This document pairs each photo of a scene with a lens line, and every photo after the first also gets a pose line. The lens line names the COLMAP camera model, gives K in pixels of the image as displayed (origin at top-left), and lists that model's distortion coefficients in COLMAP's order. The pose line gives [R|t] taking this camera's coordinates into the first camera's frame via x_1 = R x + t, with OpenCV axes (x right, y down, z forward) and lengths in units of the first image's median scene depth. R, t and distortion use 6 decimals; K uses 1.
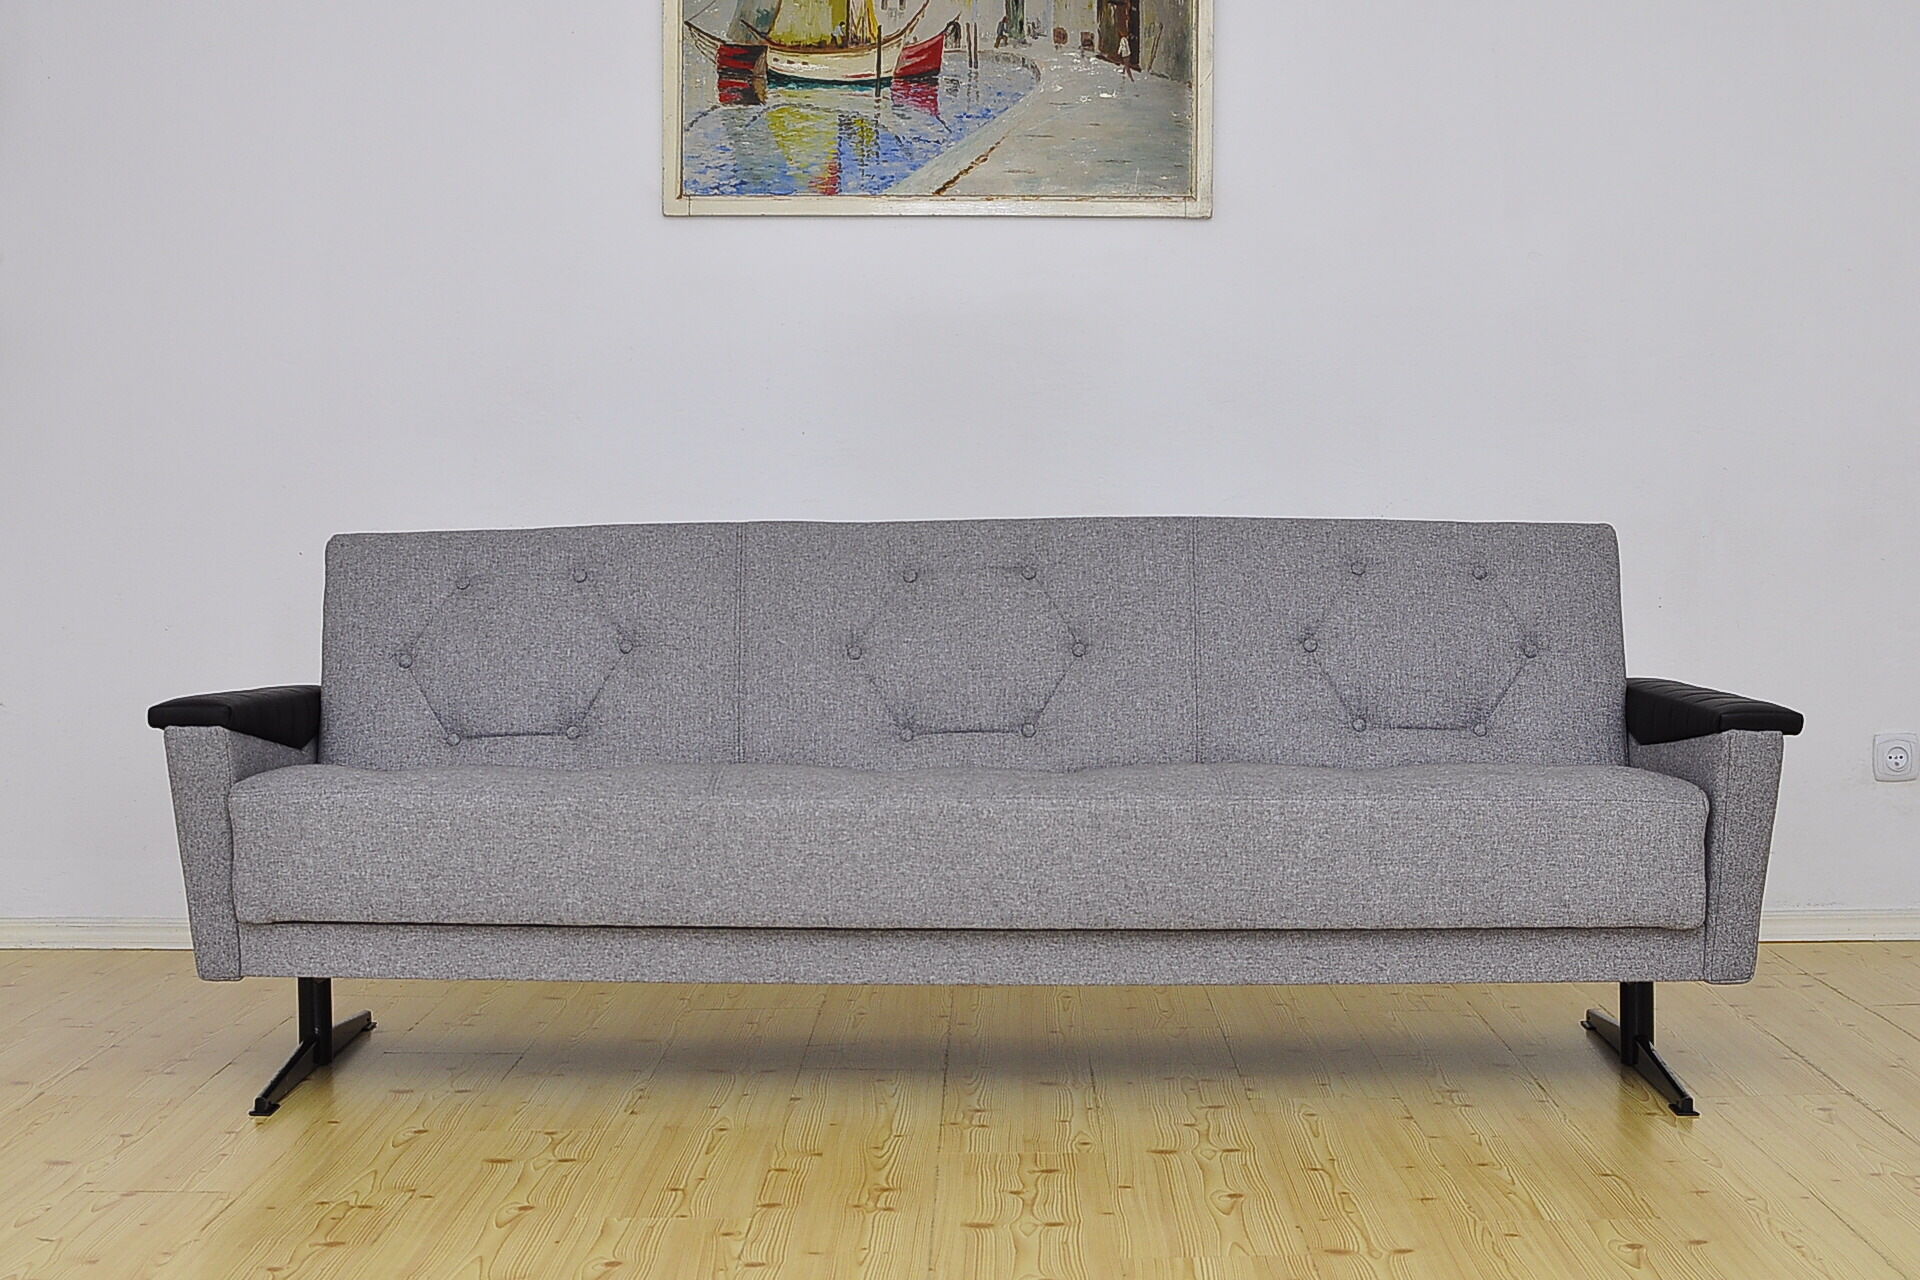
lens RADIAL K [[3249.2, 0, 957.5], [0, 3249.2, 691.9], [0, 0, 1]] dist [-0.146728, -0.014991]
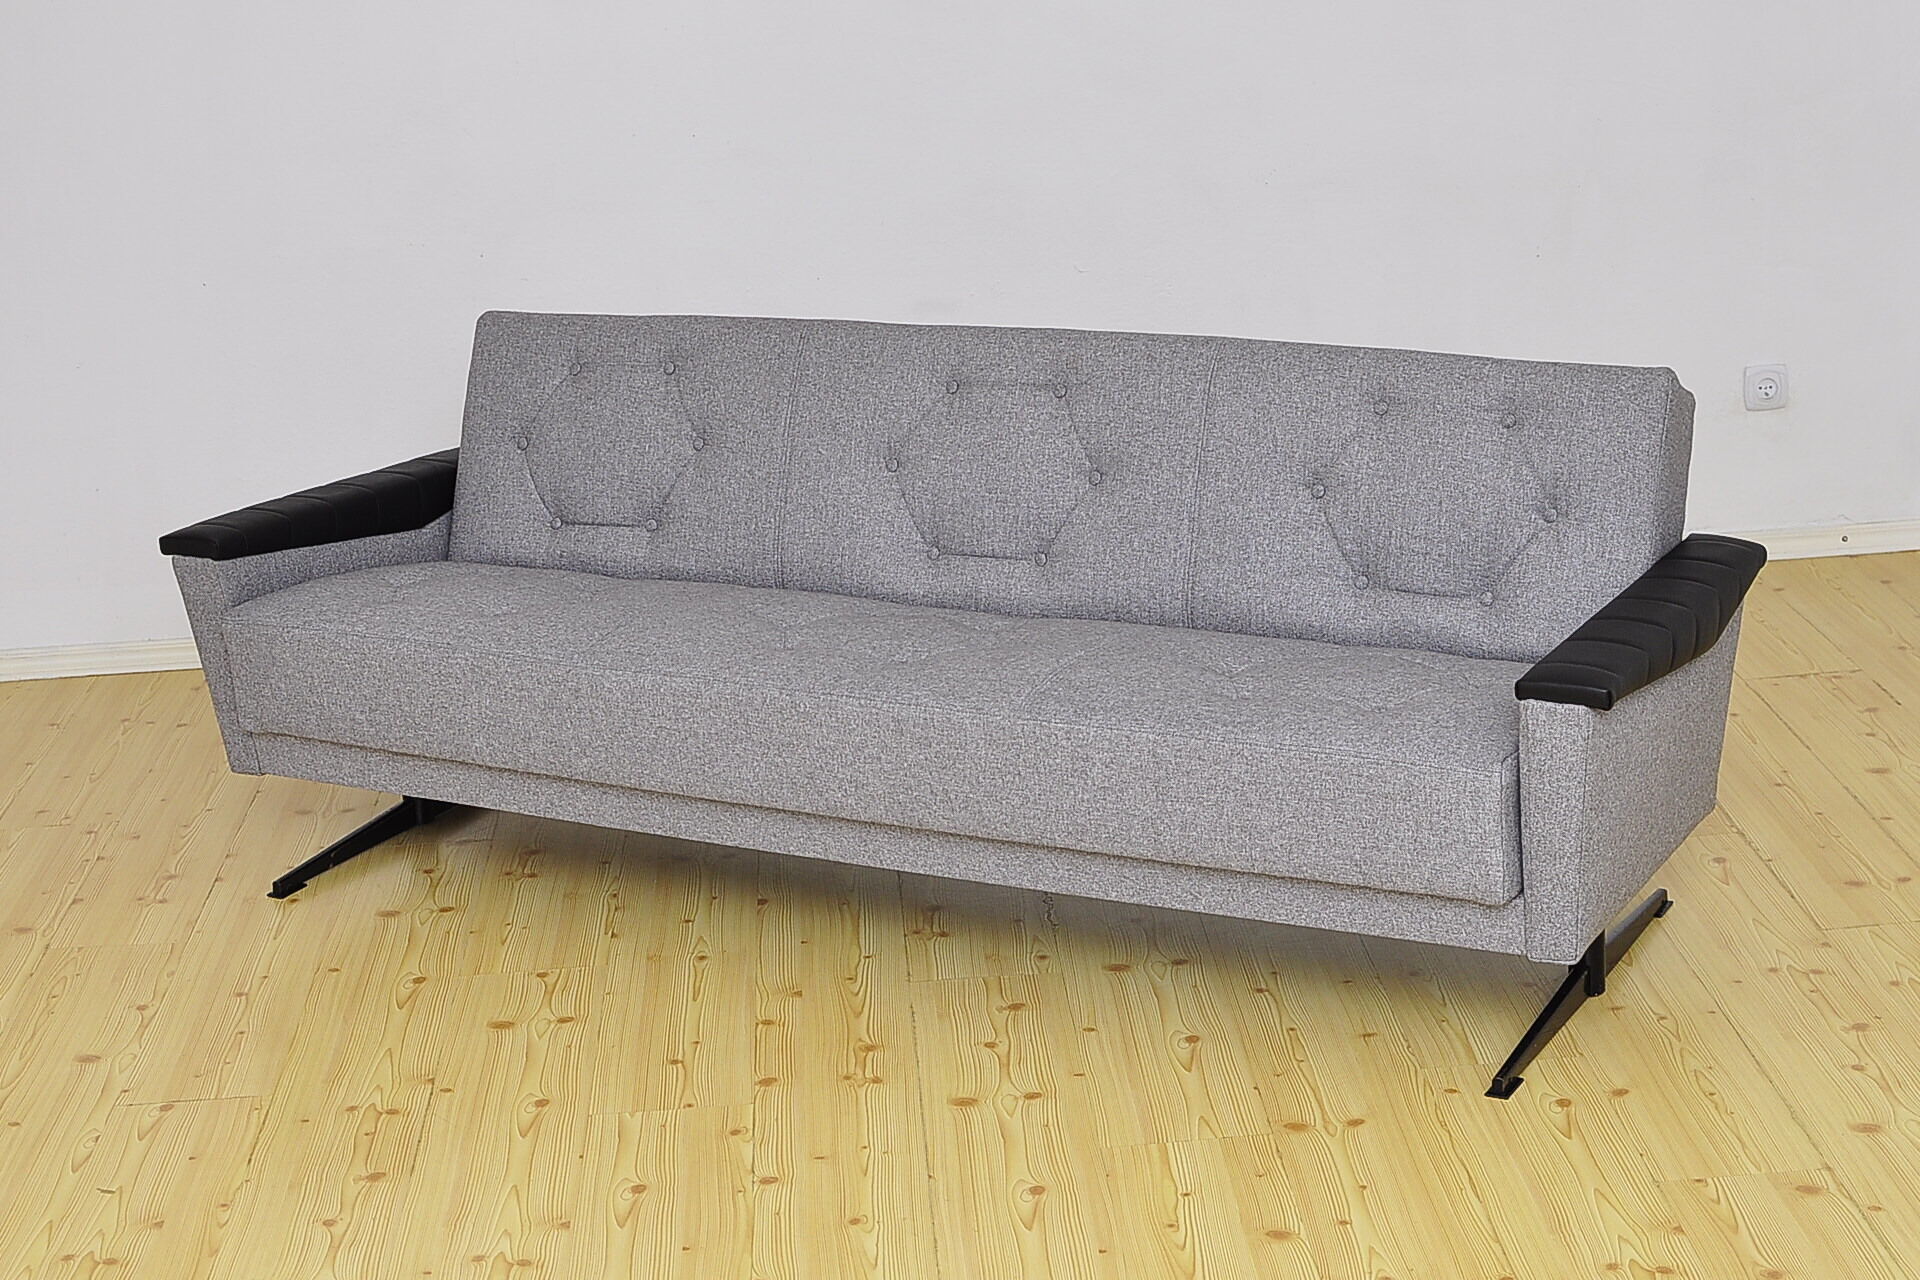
lens RADIAL K [[3249.2, 0, 957.5], [0, 3249.2, 691.9], [0, 0, 1]] dist [-0.146728, -0.014991]
pose [[0.885047, 0.096552, -0.455378, 0.467636], [0.011945, 0.973221, 0.229563, -0.181204], [0.465348, -0.208614, 0.860193, 0.153073]]
